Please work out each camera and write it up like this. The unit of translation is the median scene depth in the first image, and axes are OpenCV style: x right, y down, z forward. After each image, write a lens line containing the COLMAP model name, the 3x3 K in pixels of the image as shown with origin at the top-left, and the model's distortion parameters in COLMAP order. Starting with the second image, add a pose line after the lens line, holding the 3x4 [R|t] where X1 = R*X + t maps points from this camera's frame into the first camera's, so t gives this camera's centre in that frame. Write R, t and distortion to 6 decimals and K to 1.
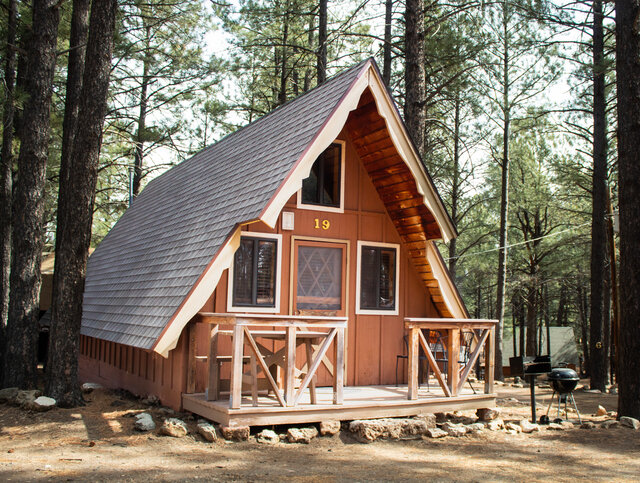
lens RADIAL K [[687.3, 0, 320.0], [0, 687.3, 241.5], [0, 0, 1]] dist [-0.093206, -0.008289]
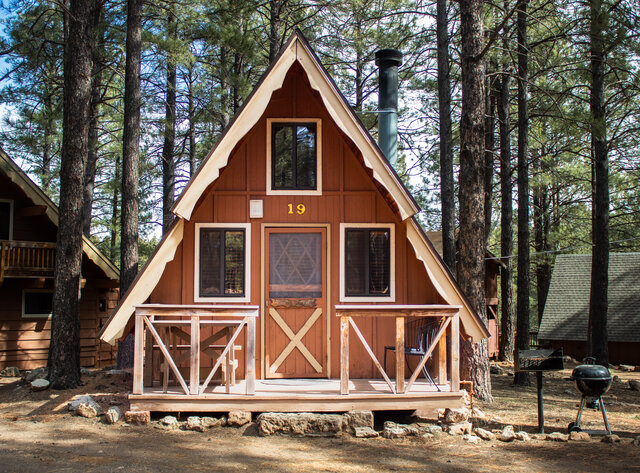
lens RADIAL K [[735.8, 0, 320.0], [0, 735.8, 236.5], [0, 0, 1]] dist [-0.067311, 0.011821]
pose [[0.883033, -0.061379, -0.465279, 0.549282], [0.068427, 0.997655, -0.001744, 0.018571], [0.464295, -0.030298, 0.885162, 0.112176]]
